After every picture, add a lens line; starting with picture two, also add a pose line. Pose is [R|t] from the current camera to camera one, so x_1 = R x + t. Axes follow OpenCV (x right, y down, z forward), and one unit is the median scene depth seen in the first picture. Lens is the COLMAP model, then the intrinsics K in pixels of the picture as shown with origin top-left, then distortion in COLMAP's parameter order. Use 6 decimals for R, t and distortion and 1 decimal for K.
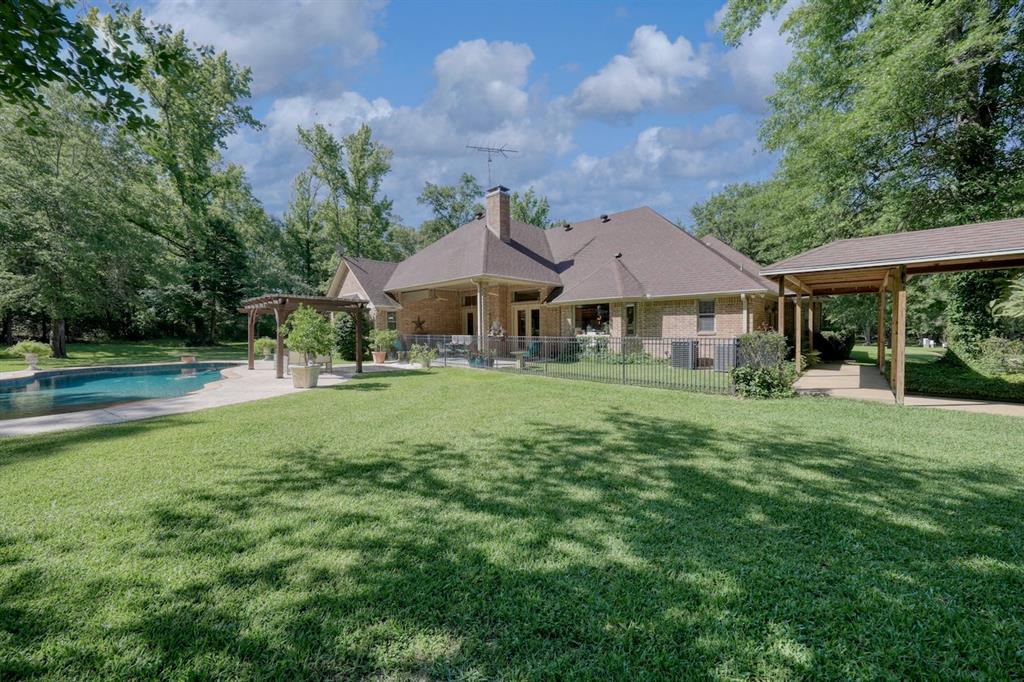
lens RADIAL K [[379.8, 0, 511.5], [0, 379.8, 342.4], [0, 0, 1]] dist [0.000746, -0.000024]
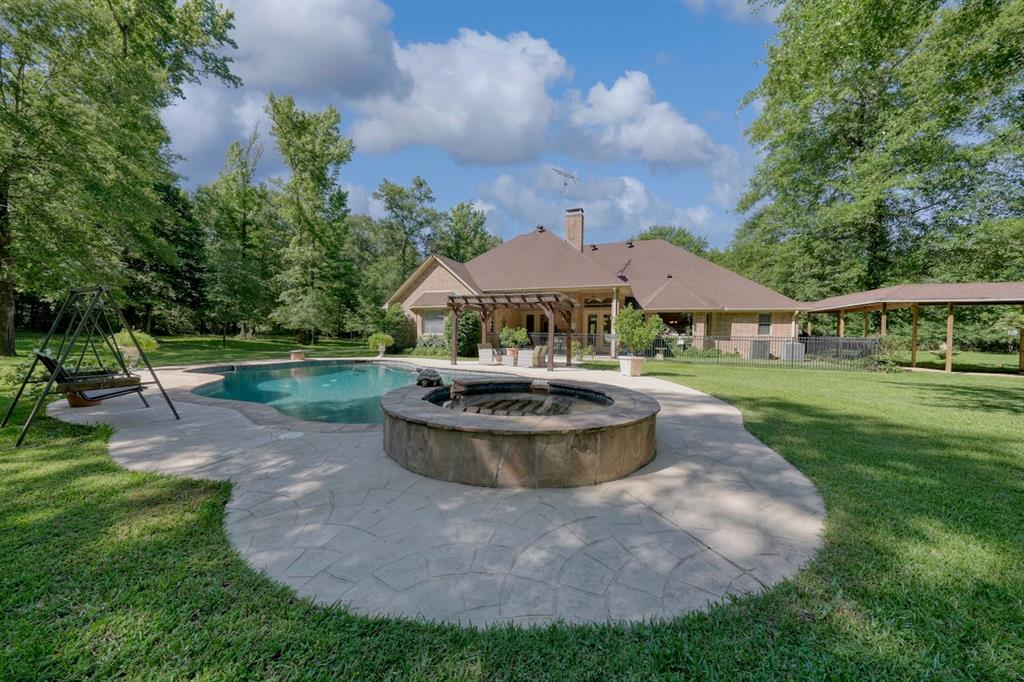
lens RADIAL K [[352.7, 0, 512.2], [0, 352.7, 340.1], [0, 0, 1]] dist [-0.001149, 0.000022]
pose [[0.923773, 0.013458, 0.382704, -0.665767], [-0.008701, 0.999862, -0.014158, 0.014197], [-0.382841, 0.009749, 0.923763, 0.079414]]
